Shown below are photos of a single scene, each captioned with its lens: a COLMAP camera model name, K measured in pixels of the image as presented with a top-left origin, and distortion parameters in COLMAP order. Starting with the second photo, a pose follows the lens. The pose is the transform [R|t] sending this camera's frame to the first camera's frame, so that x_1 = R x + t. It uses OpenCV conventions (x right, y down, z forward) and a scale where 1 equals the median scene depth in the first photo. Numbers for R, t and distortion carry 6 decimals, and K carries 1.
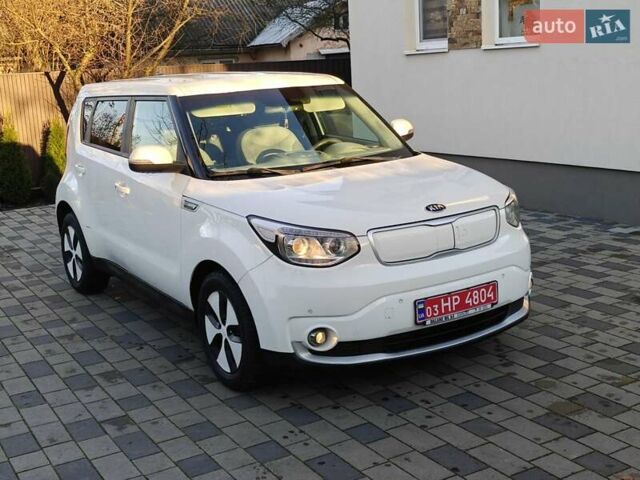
lens RADIAL K [[856.9, 0, 321.5], [0, 856.9, 233.6], [0, 0, 1]] dist [0.146556, -0.611590]
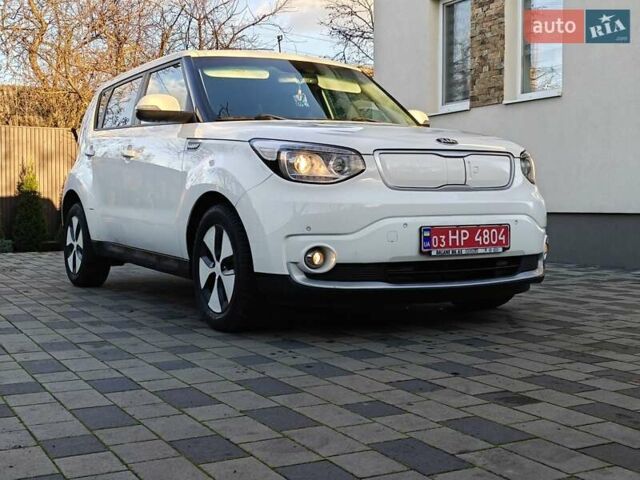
lens RADIAL K [[856.9, 0, 321.5], [0, 856.9, 233.6], [0, 0, 1]] dist [0.146556, -0.611590]
pose [[0.998030, 0.055525, -0.029220, 0.026000], [-0.059499, 0.985349, -0.159836, 0.221741], [0.019917, 0.161260, 0.986711, 0.066319]]
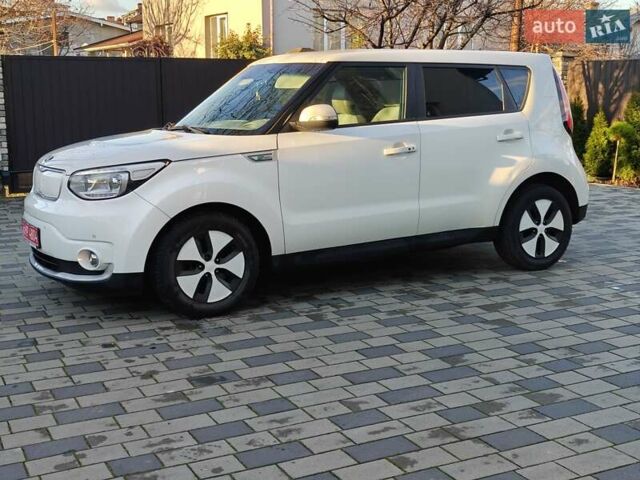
lens RADIAL K [[856.9, 0, 321.5], [0, 856.9, 233.6], [0, 0, 1]] dist [0.146556, -0.611590]
pose [[-0.058394, 0.219283, -0.973912, 1.299988], [-0.187113, 0.955883, 0.226443, -0.272251], [0.980601, 0.195455, -0.014788, 1.363317]]
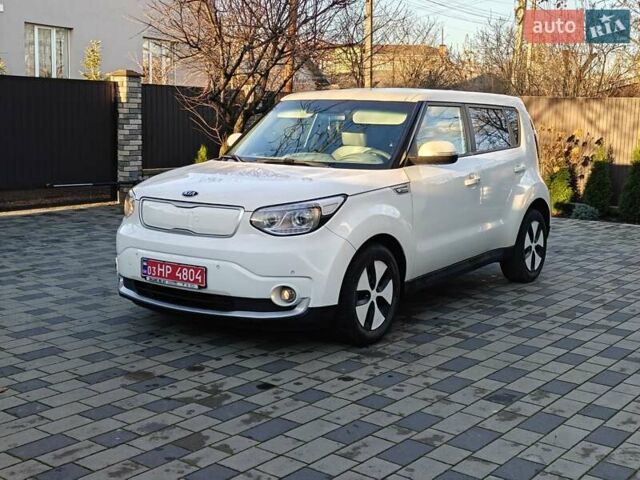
lens RADIAL K [[856.9, 0, 321.5], [0, 856.9, 233.6], [0, 0, 1]] dist [0.146556, -0.611590]
pose [[0.382134, 0.195625, -0.903163, 1.237663], [-0.227422, 0.967186, 0.113269, -0.146759], [0.895686, 0.162115, 0.414084, 0.645709]]
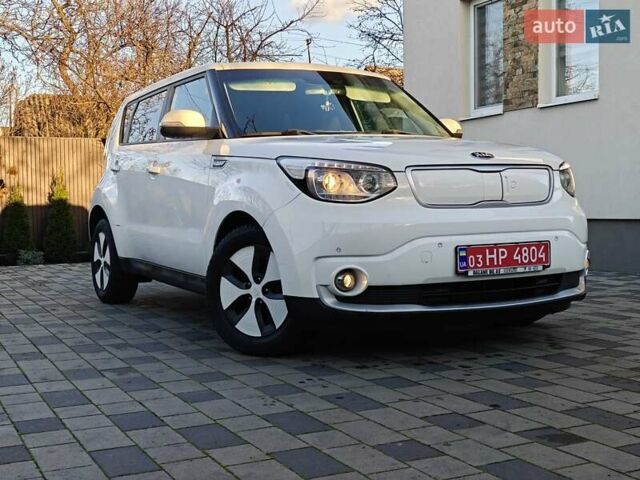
lens RADIAL K [[863.3, 0, 323.9], [0, 863.3, 240.1], [0, 0, 1]] dist [0.005112, -0.026989]
pose [[0.997066, 0.043289, -0.063130, 0.025793], [-0.052498, 0.986923, -0.152403, 0.197652], [0.055707, 0.155270, 0.986300, 0.098001]]
